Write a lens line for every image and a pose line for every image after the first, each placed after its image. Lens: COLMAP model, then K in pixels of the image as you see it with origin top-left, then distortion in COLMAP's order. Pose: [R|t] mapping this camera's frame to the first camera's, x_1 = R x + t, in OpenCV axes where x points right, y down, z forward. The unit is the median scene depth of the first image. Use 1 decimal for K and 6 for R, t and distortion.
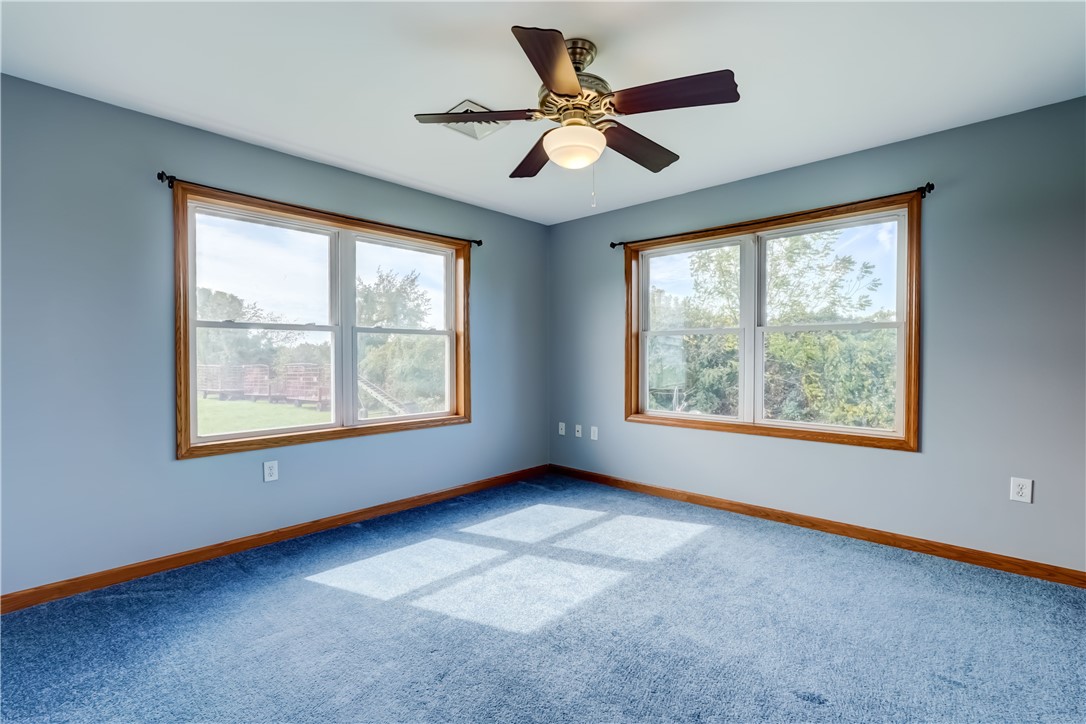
lens RADIAL K [[495.8, 0, 555.5], [0, 495.8, 360.9], [0, 0, 1]] dist [-0.009310, 0.000835]
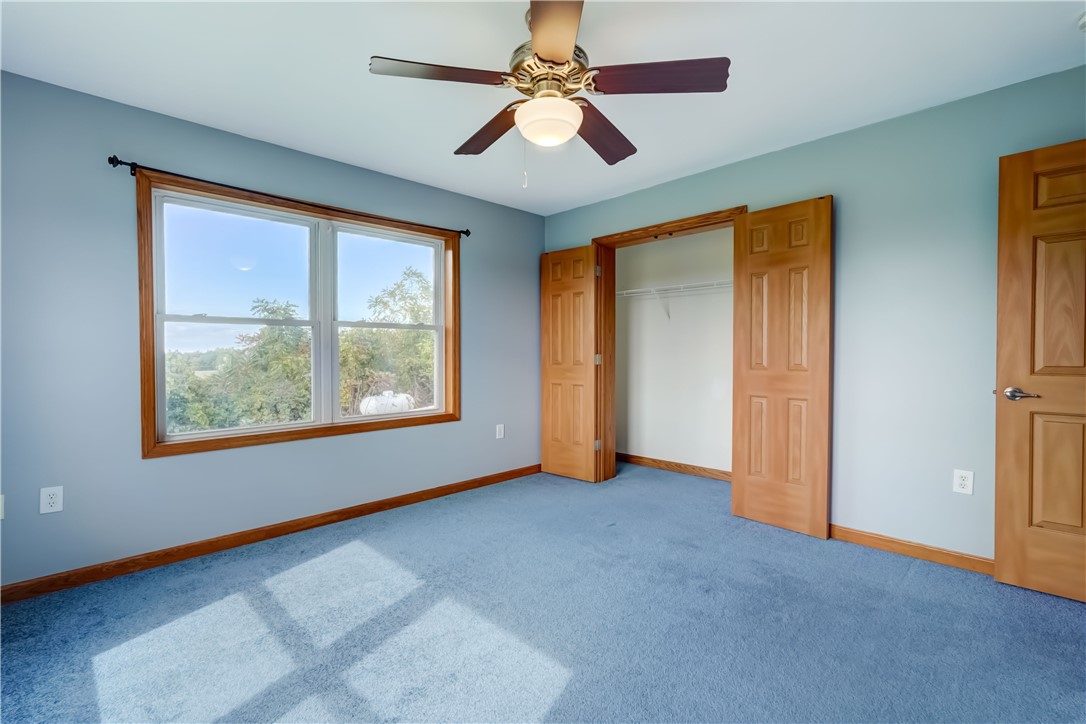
lens RADIAL K [[490.5, 0, 543.0], [0, 490.5, 362.0], [0, 0, 1]] dist [-0.000008, 0.000151]
pose [[0.045349, -0.024518, 0.998670, -0.572208], [0.006570, 0.999684, 0.024244, -0.012816], [-0.998950, 0.005462, 0.045496, 0.624675]]
